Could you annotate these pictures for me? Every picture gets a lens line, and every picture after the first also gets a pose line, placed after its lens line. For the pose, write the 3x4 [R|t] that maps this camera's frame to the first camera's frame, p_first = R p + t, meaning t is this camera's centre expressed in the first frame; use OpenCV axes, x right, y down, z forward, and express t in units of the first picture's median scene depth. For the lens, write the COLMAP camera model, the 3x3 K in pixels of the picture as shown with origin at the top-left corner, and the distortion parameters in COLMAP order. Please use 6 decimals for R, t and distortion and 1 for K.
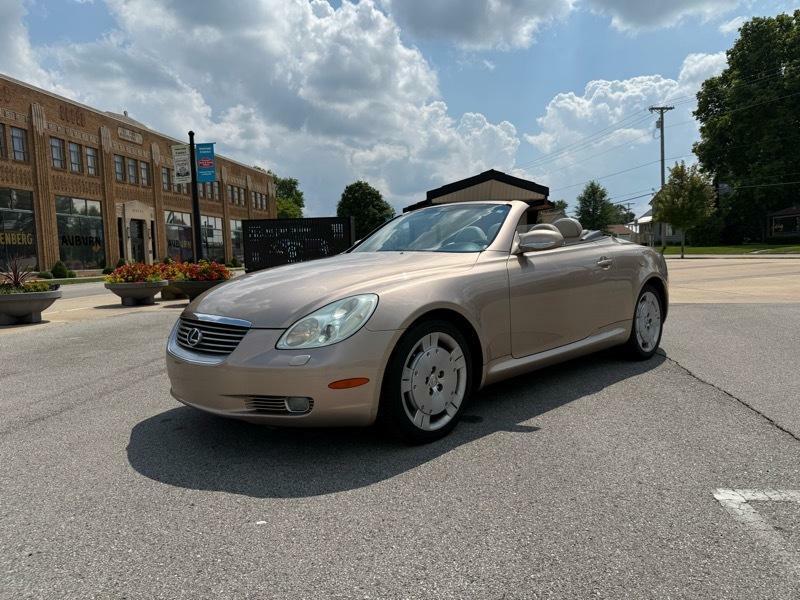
lens RADIAL K [[576.1, 0, 400.0], [0, 576.1, 300.0], [0, 0, 1]] dist [0.027232, -0.031098]
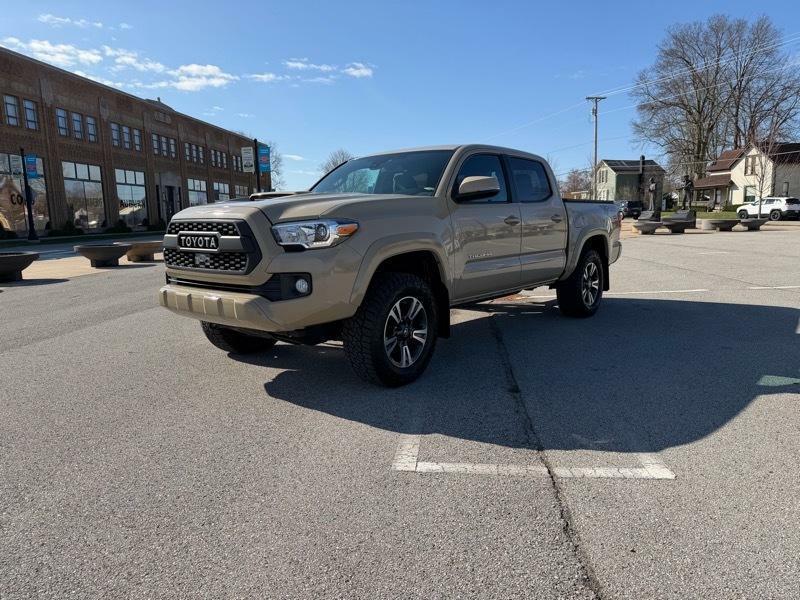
lens RADIAL K [[570.6, 0, 400.0], [0, 570.6, 300.0], [0, 0, 1]] dist [0.043265, -0.074511]
pose [[0.999047, 0.004599, 0.043403, -0.015086], [-0.007517, 0.997705, 0.067297, 0.019765], [-0.042994, -0.067559, 0.996788, -0.297245]]
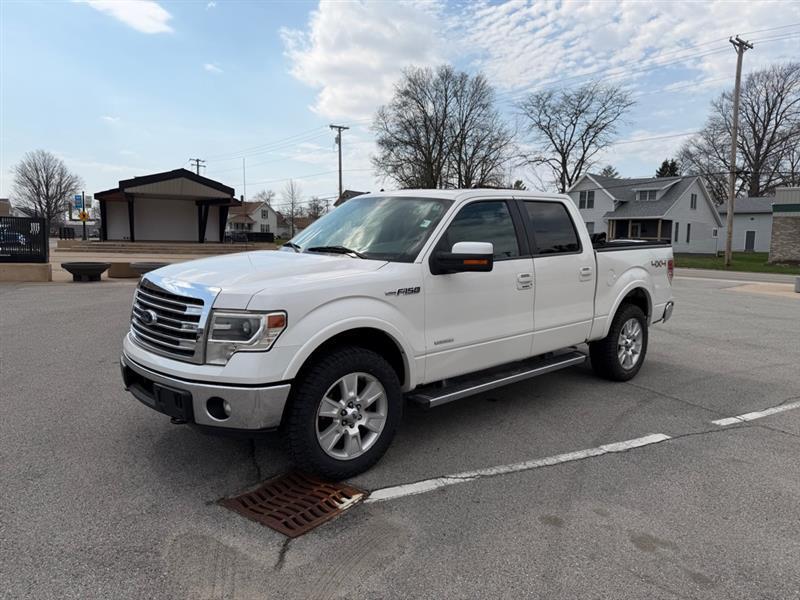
lens RADIAL K [[570.6, 0, 400.0], [0, 570.6, 300.0], [0, 0, 1]] dist [0.043265, -0.074511]
pose [[0.882019, 0.007097, 0.471161, 0.004673], [-0.019691, 0.999568, 0.021806, 0.000660], [-0.470803, -0.028511, 0.881778, -0.166887]]
